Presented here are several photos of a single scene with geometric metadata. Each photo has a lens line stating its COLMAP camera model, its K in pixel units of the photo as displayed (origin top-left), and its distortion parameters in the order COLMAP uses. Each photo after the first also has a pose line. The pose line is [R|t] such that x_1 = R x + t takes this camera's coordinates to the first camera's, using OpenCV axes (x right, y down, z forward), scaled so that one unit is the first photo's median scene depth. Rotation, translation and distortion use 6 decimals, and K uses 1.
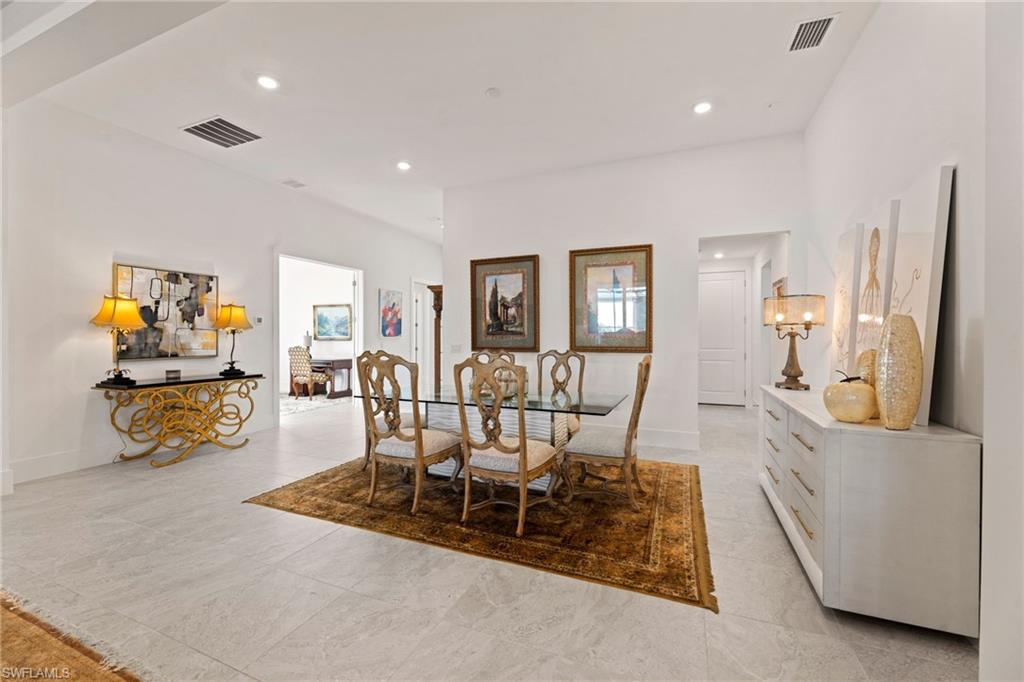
lens RADIAL K [[413.0, 0, 506.2], [0, 413.0, 338.4], [0, 0, 1]] dist [0.000982, 0.000189]
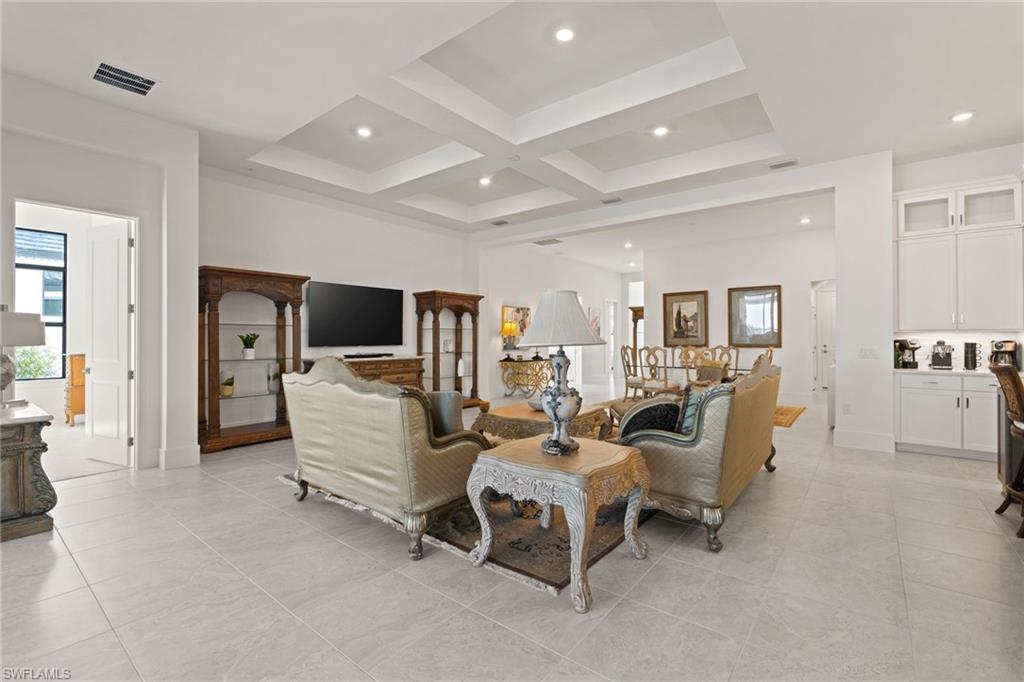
lens RADIAL K [[452.8, 0, 507.3], [0, 452.8, 336.1], [0, 0, 1]] dist [0.001258, 0.000407]
pose [[0.963199, -0.005073, -0.268741, -0.217812], [0.002539, 0.999949, -0.009776, 0.001934], [0.268777, 0.008734, 0.963163, -1.021098]]
